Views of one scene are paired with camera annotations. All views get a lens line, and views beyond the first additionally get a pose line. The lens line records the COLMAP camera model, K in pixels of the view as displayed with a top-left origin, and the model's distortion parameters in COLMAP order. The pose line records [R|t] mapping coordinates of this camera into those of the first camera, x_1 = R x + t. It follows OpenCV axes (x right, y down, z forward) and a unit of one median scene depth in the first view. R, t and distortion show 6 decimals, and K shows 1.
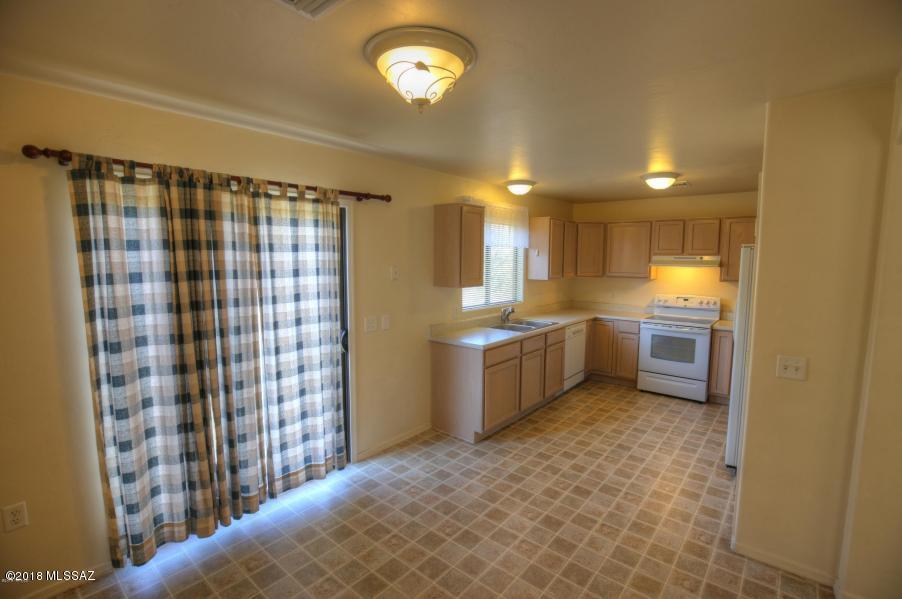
lens RADIAL K [[424.2, 0, 463.1], [0, 424.2, 295.5], [0, 0, 1]] dist [-0.002086, -0.000139]
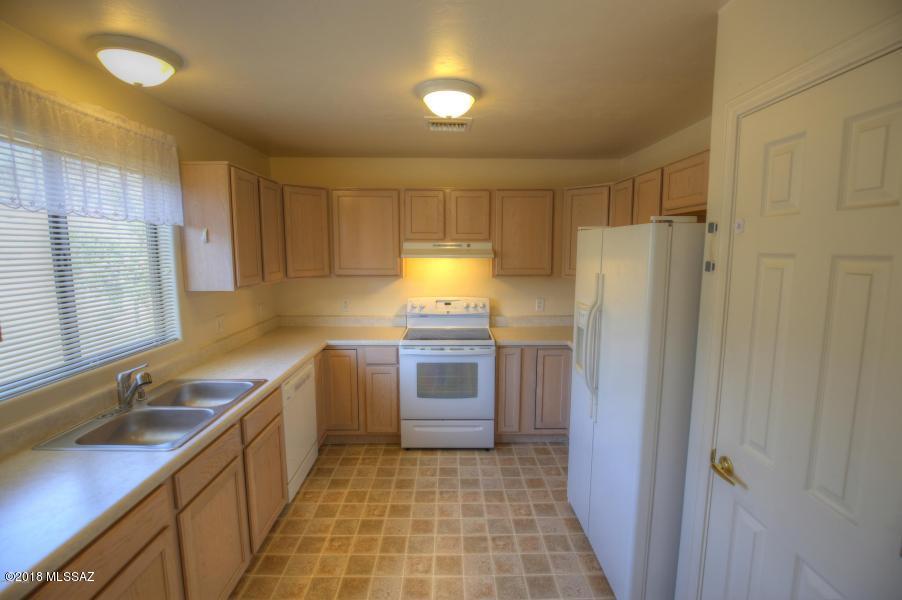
lens RADIAL K [[414.6, 0, 453.6], [0, 414.6, 299.3], [0, 0, 1]] dist [-0.025821, 0.000216]
pose [[0.769033, -0.085517, 0.633463, 0.096473], [0.060998, 0.996306, 0.060447, -0.042959], [-0.636292, -0.007846, 0.771408, 0.492037]]
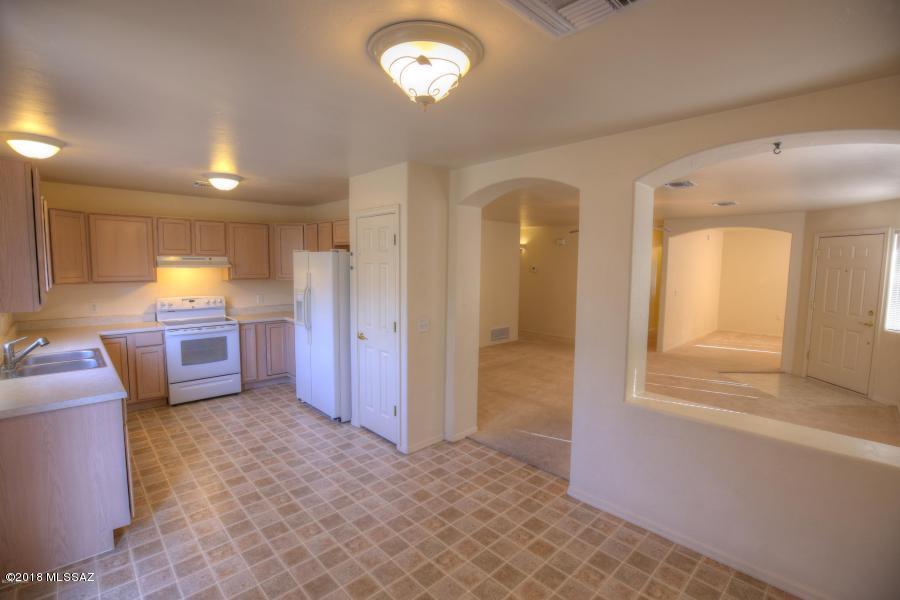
lens RADIAL K [[413.7, 0, 452.6], [0, 413.7, 299.3], [0, 0, 1]] dist [-0.025821, 0.000216]
pose [[0.126197, -0.094539, 0.987490, -0.368099], [0.079667, 0.993199, 0.084905, -0.029151], [-0.988801, 0.067955, 0.132870, 0.298242]]
